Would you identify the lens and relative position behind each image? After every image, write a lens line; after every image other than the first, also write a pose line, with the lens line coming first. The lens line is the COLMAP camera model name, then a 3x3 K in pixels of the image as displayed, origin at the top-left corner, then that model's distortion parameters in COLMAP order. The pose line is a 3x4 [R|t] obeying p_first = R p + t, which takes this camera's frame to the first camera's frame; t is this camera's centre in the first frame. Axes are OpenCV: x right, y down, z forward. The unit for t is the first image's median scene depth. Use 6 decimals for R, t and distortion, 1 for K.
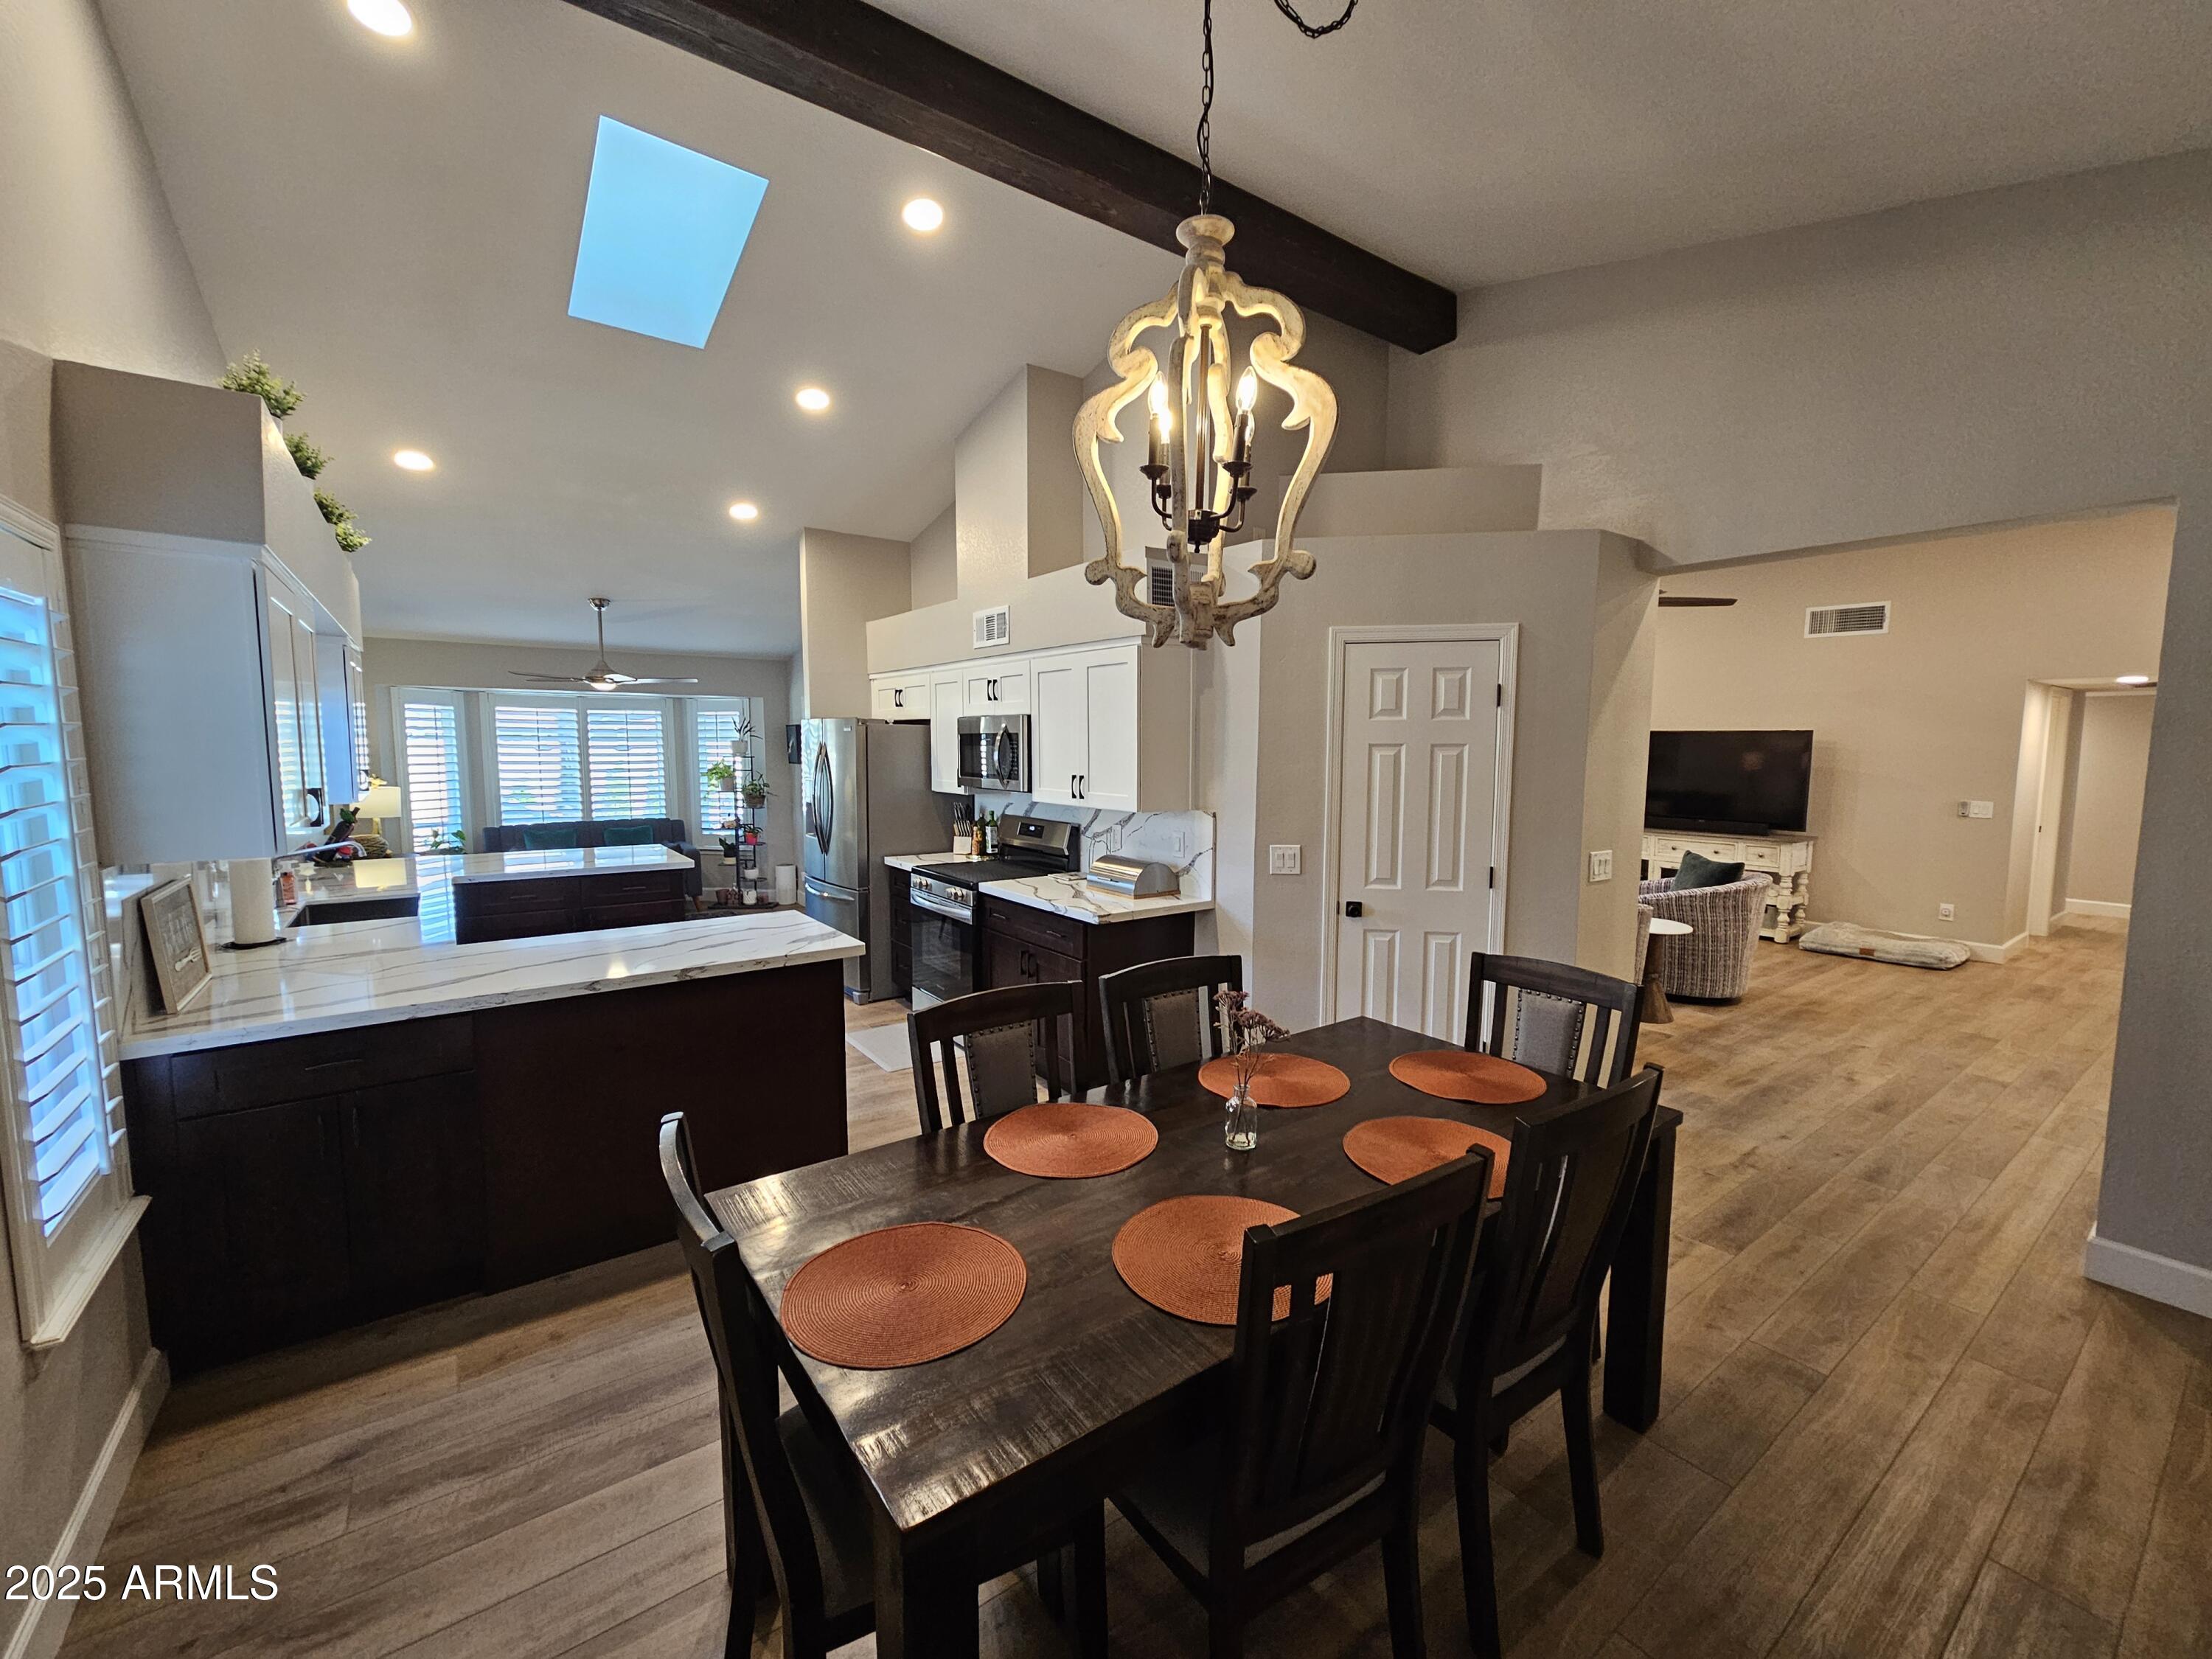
lens RADIAL K [[906.0, 0, 1106.7], [0, 906.0, 829.9], [0, 0, 1]] dist [0.000728, 0.000133]
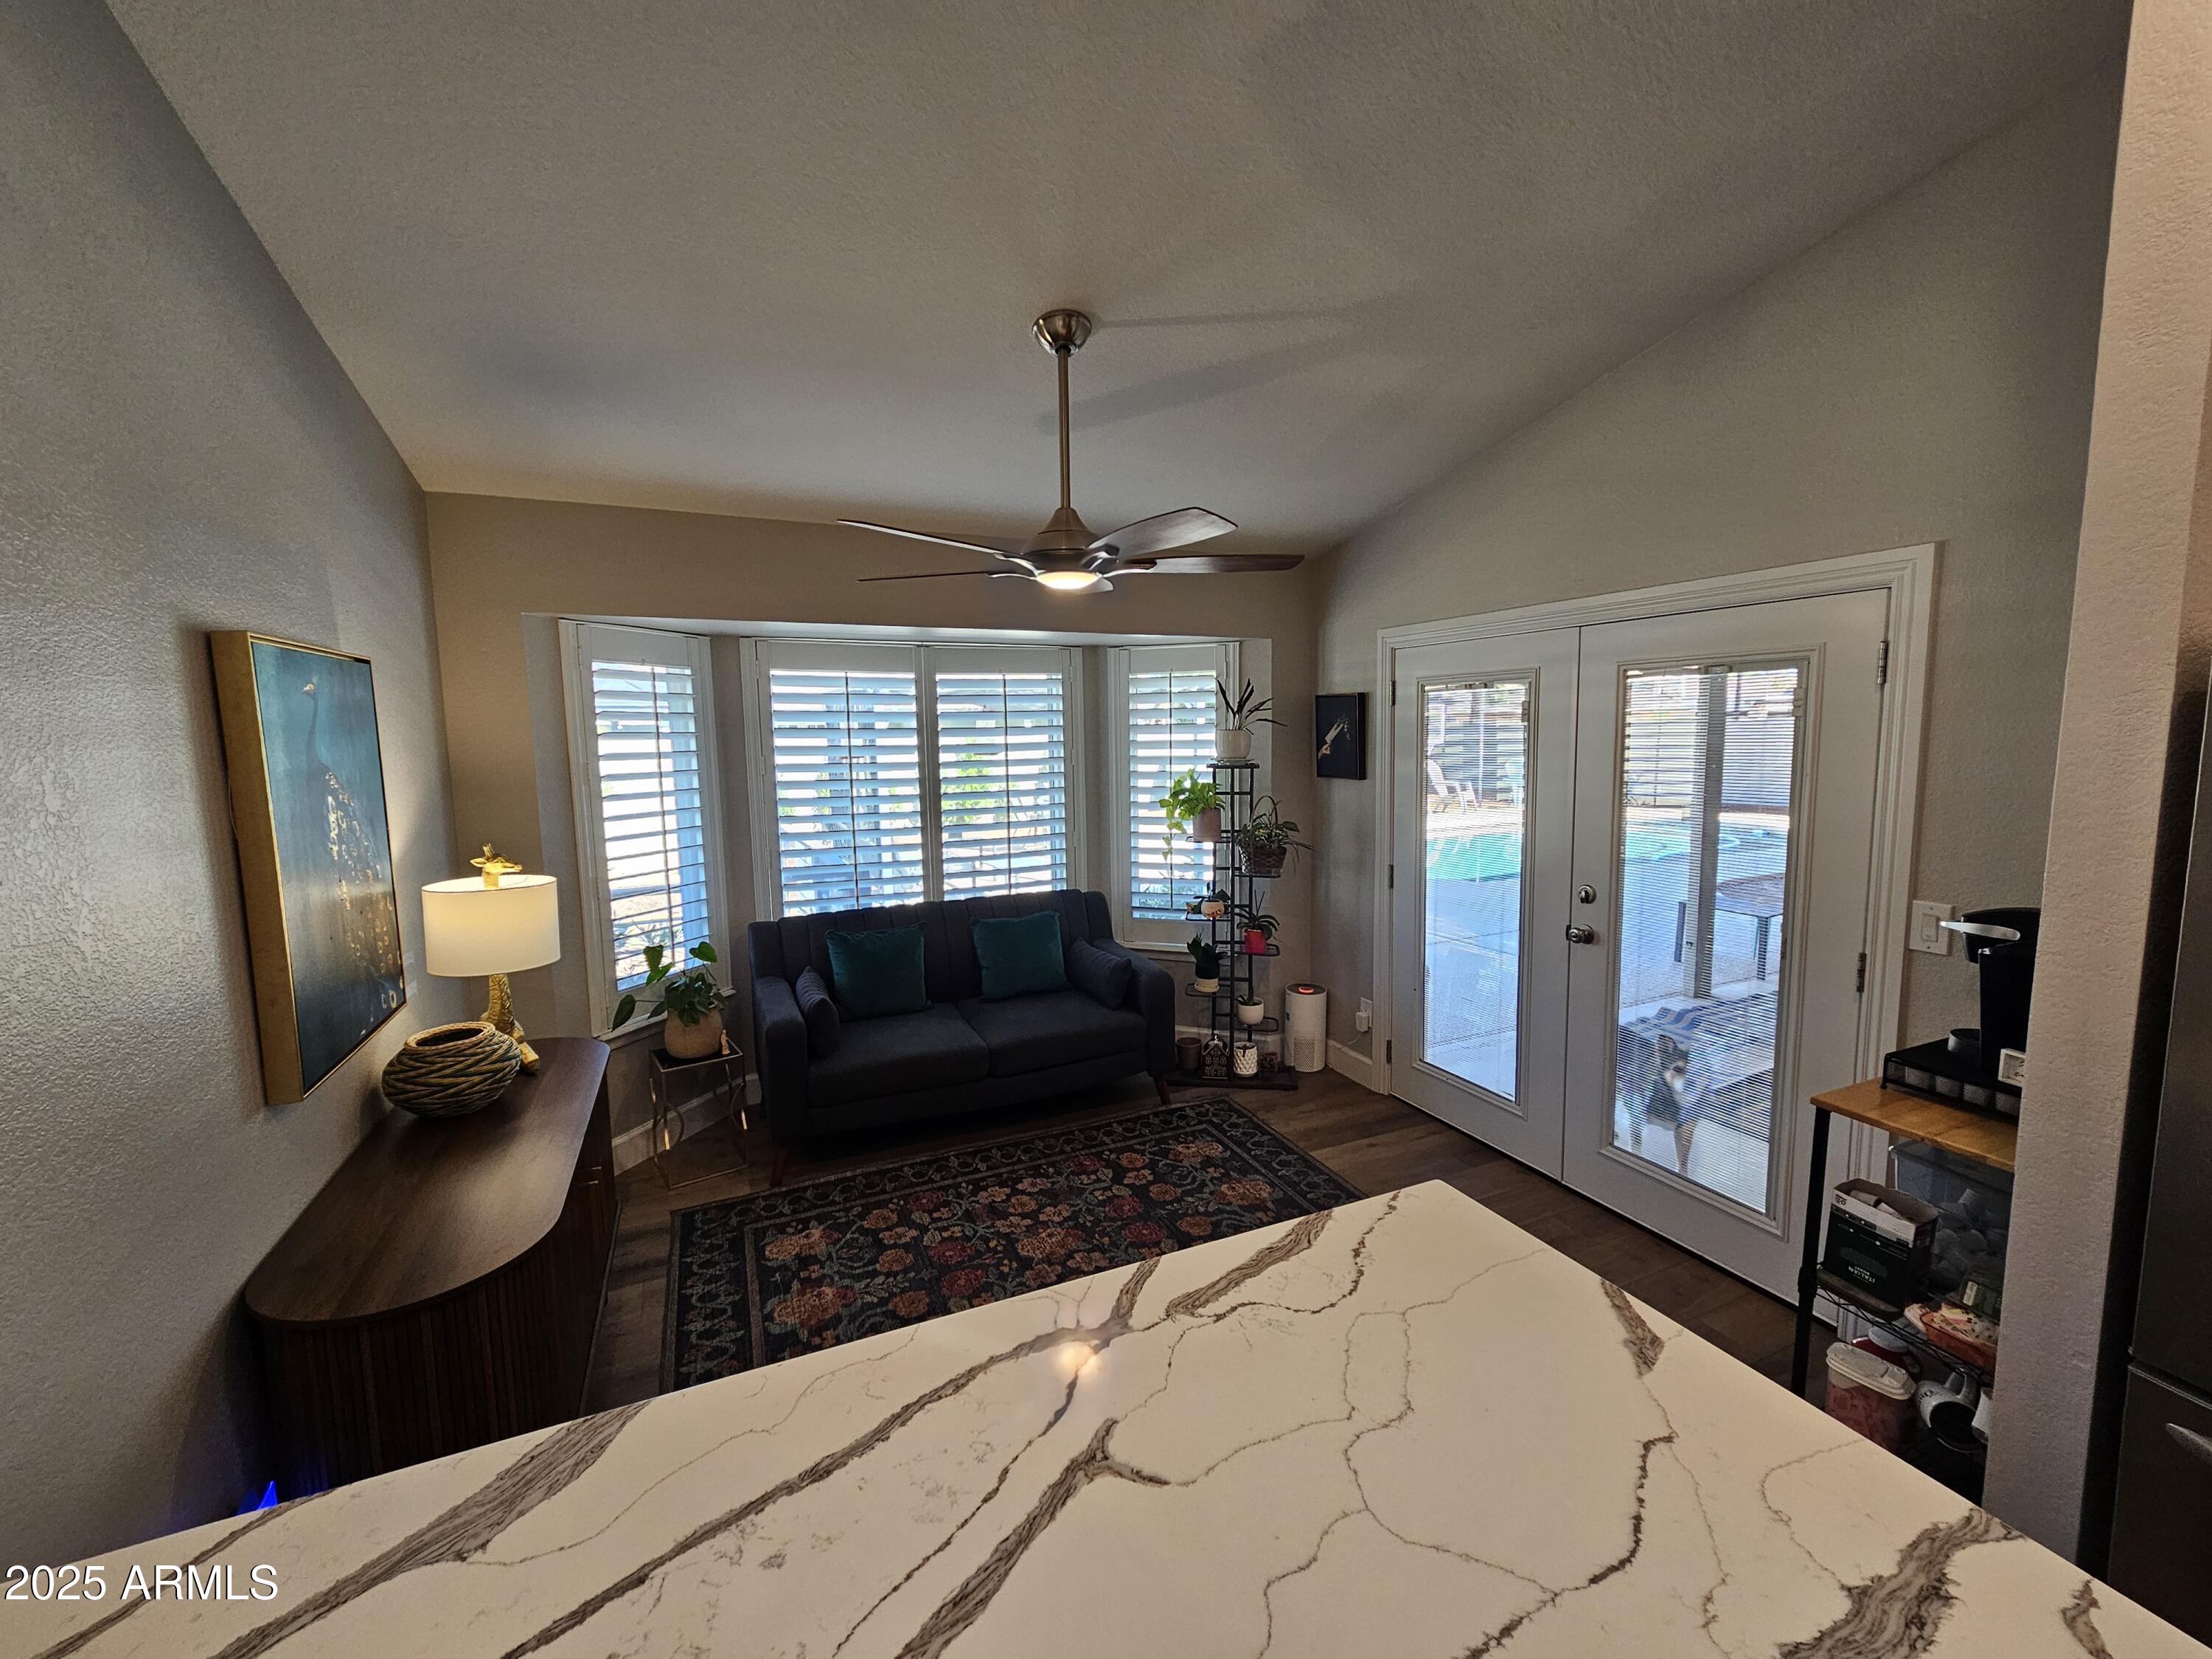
lens RADIAL K [[906.0, 0, 1107.0], [0, 906.0, 823.6], [0, 0, 1]] dist [0.000728, 0.000133]
pose [[0.976648, 0.011485, -0.214541, -0.369881], [-0.007273, 0.999765, 0.020412, -0.060376], [0.214725, -0.018375, 0.976502, 0.529707]]
